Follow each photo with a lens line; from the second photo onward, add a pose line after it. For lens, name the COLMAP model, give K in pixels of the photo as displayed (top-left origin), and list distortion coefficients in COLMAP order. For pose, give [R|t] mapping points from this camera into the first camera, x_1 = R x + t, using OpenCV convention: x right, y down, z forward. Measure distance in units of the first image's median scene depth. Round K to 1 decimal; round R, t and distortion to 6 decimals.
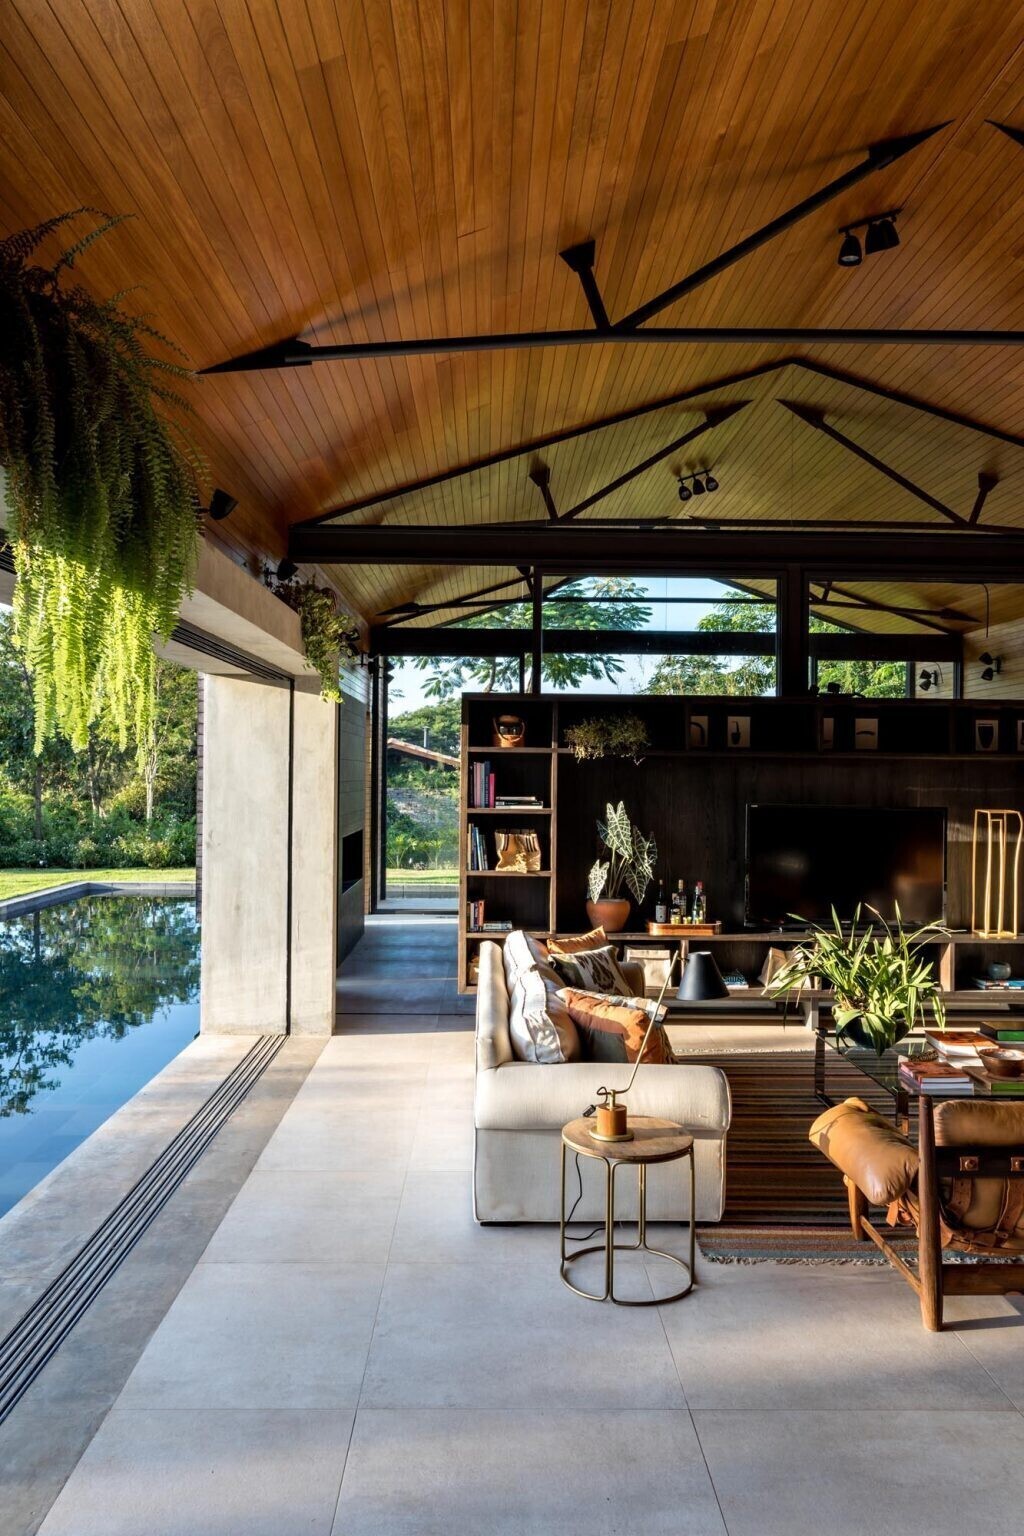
lens RADIAL K [[1102.1, 0, 492.8], [0, 1102.1, 747.8], [0, 0, 1]] dist [-0.014992, -0.003570]
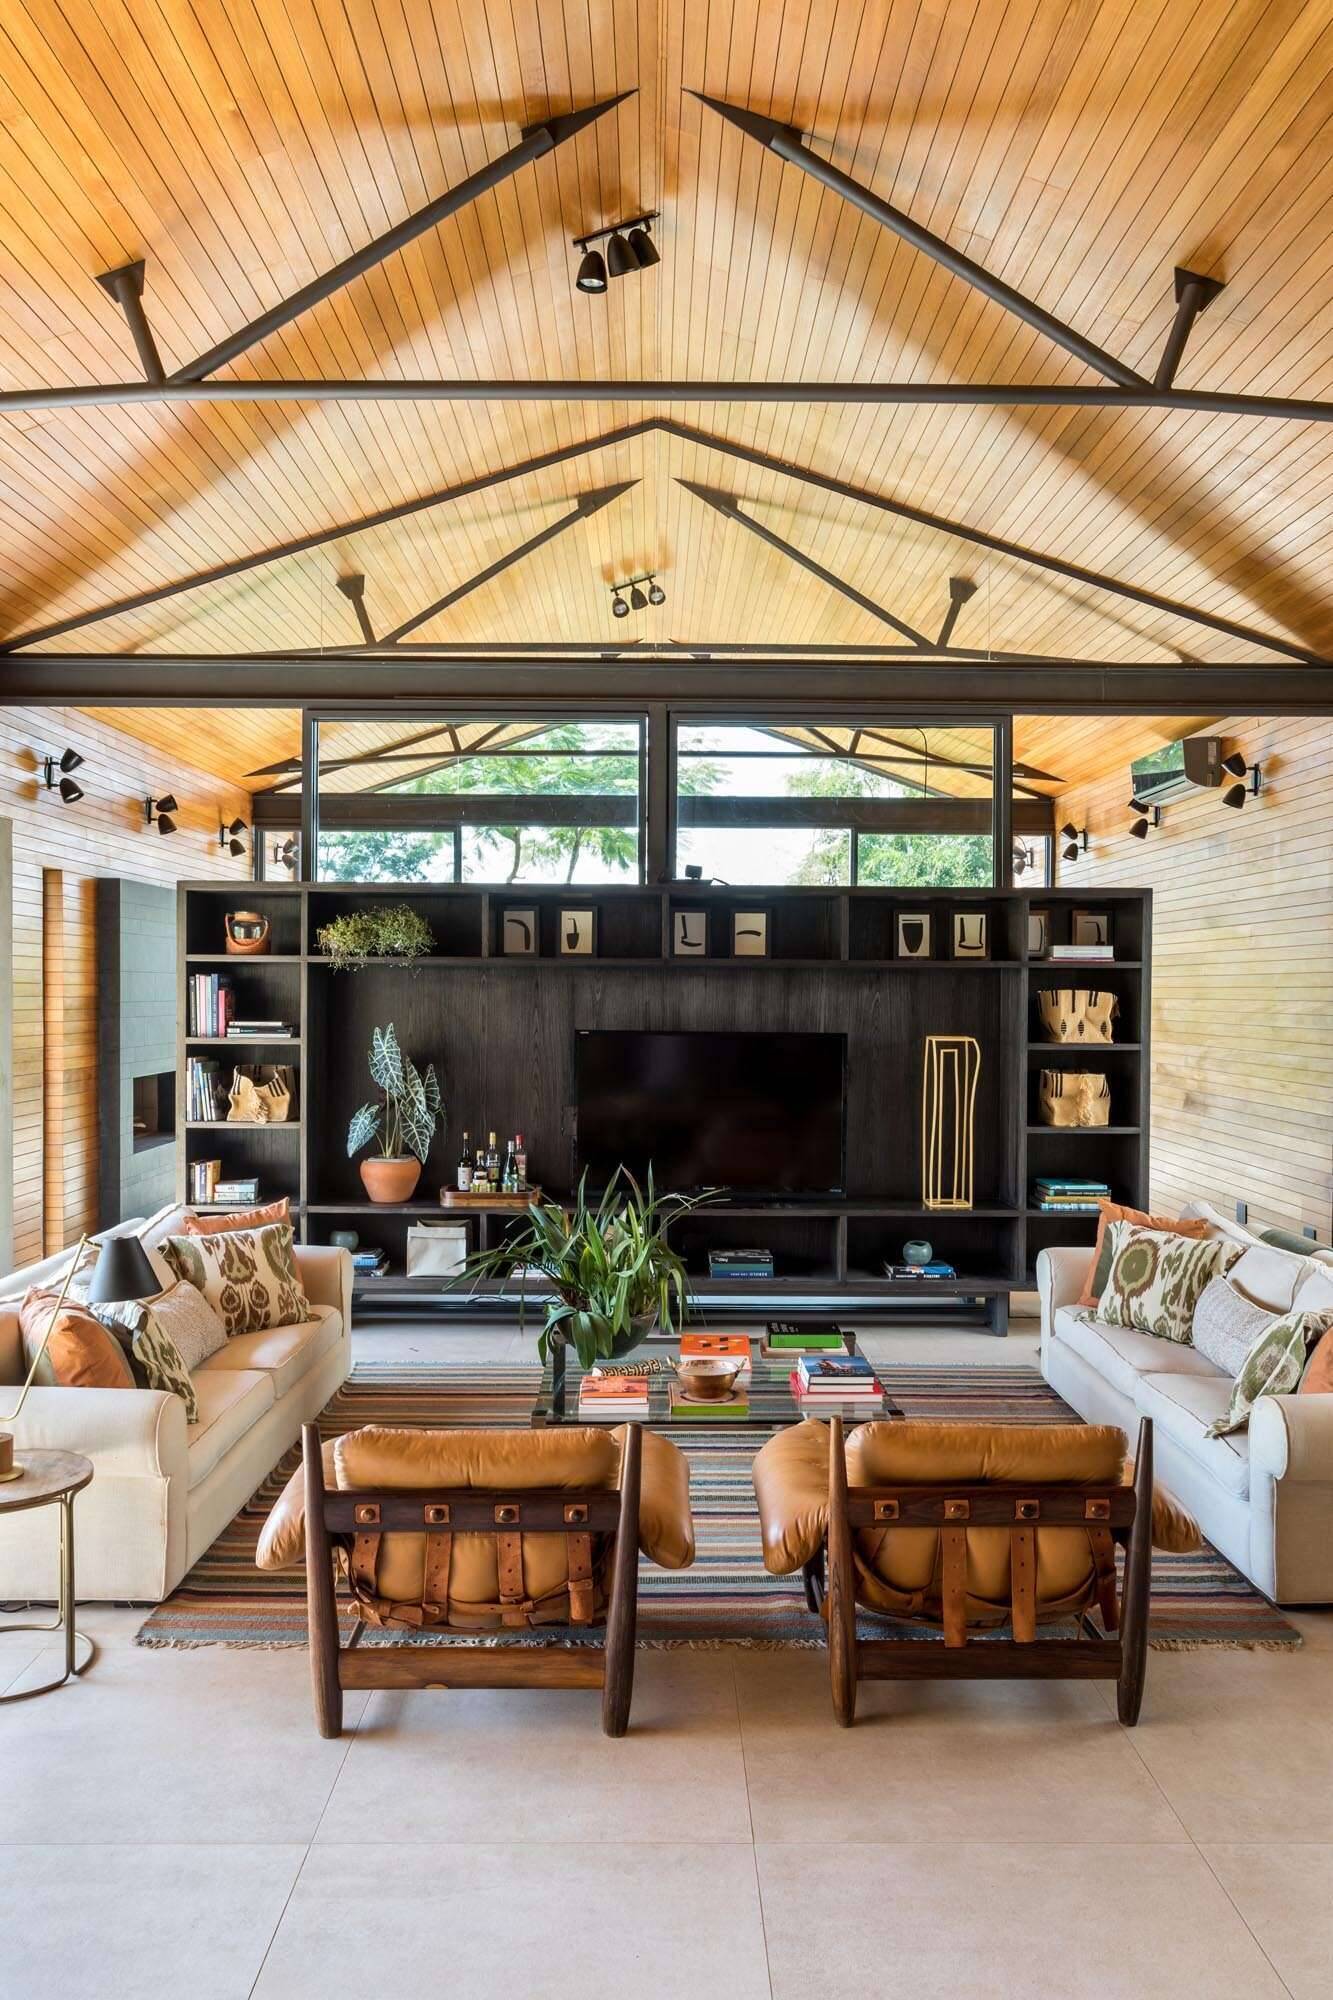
lens RADIAL K [[1490.3, 0, 669.0], [0, 1490.3, 989.6], [0, 0, 1]] dist [-0.010701, 0.003656]
pose [[0.999895, -0.005464, 0.013404, 0.278637], [0.005157, 0.999725, 0.022868, 0.001428], [-0.013525, -0.022797, 0.999649, -0.000681]]
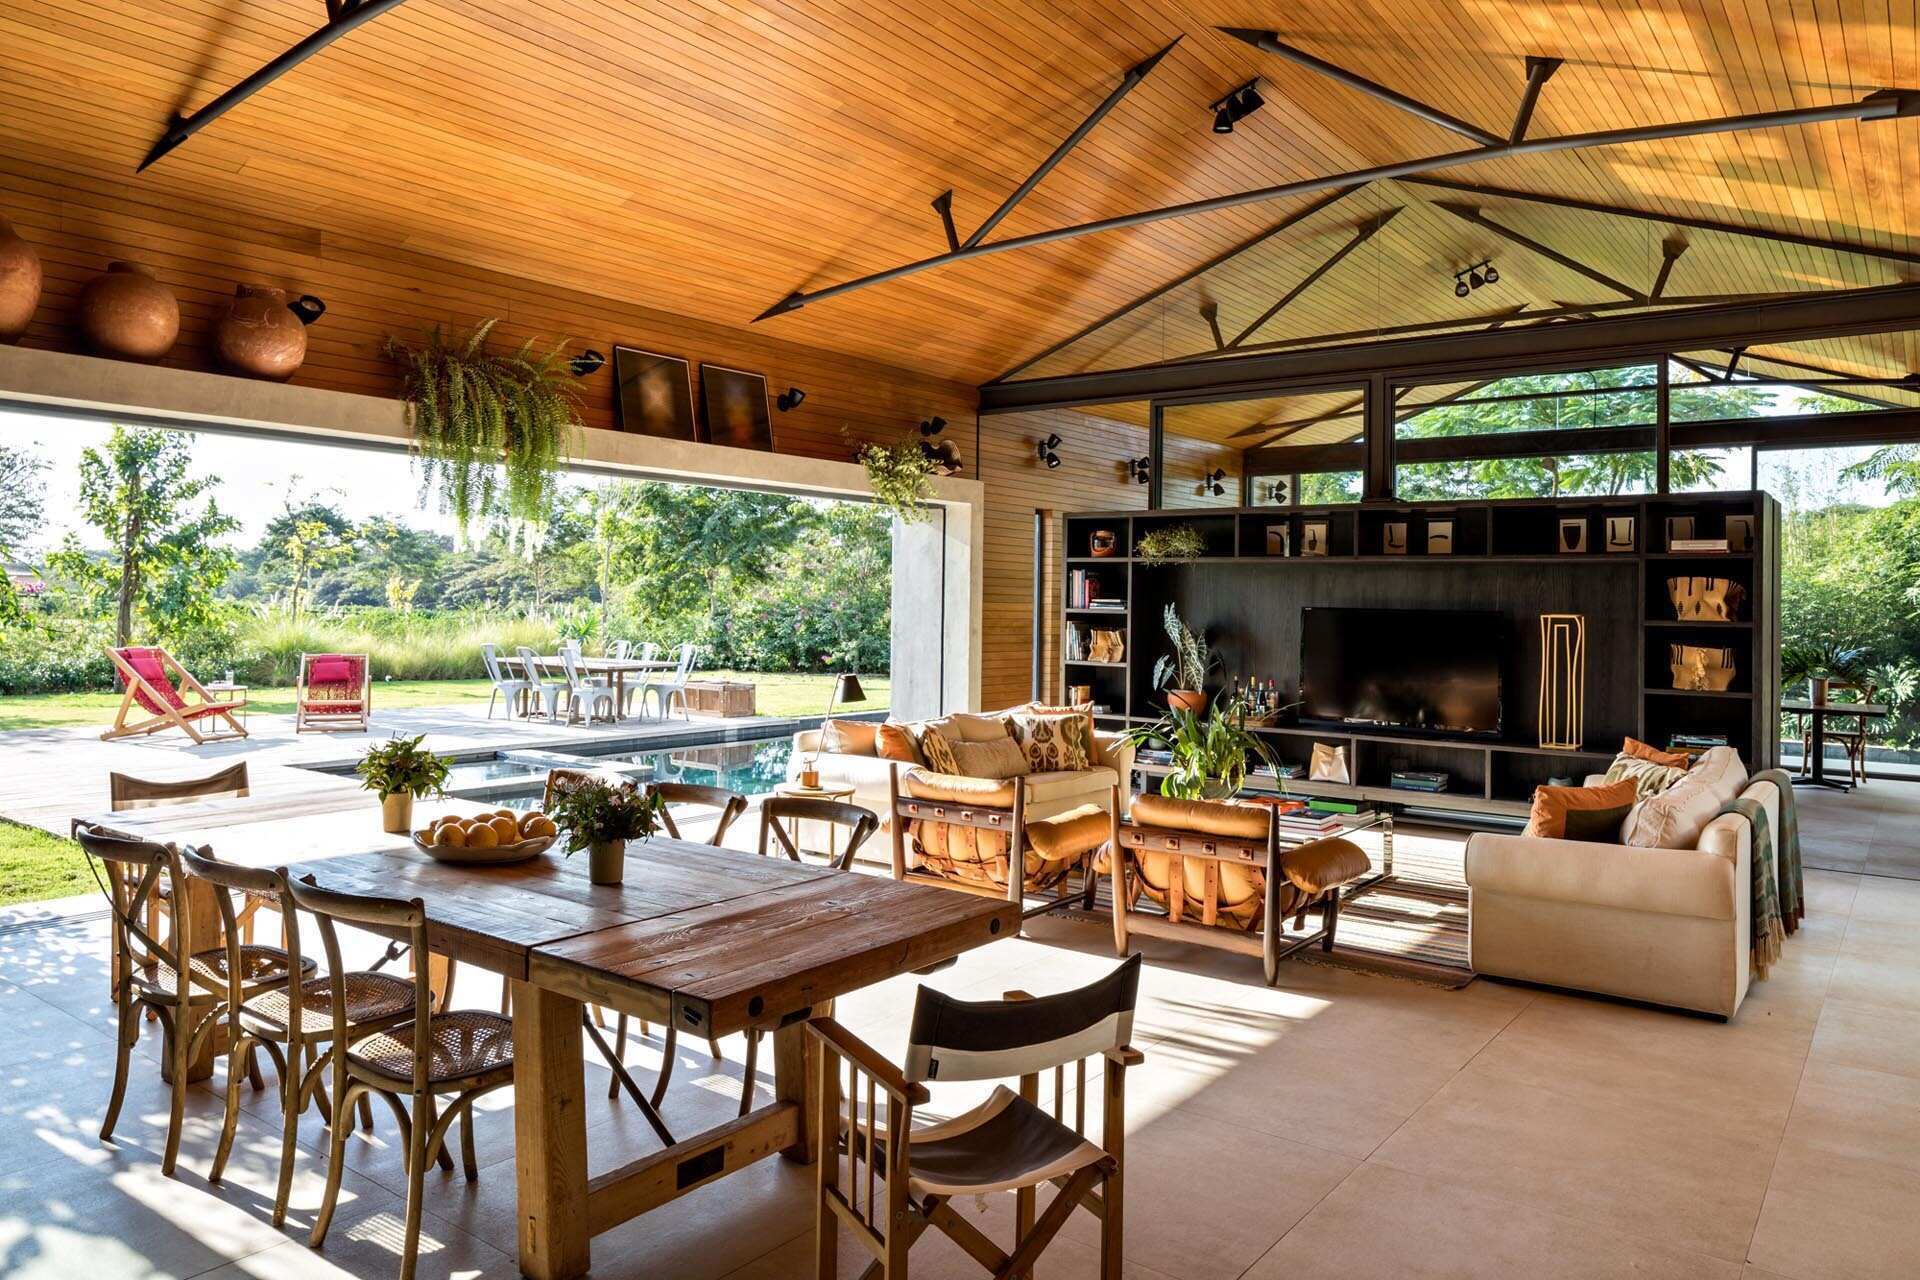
lens RADIAL K [[1306.7, 0, 943.3], [0, 1306.7, 584.1], [0, 0, 1]] dist [0.005538, -0.001934]
pose [[0.796390, -0.007004, -0.604743, 0.716559], [0.004660, 0.999974, -0.005444, 0.034441], [0.604766, 0.001517, 0.796402, -0.221792]]
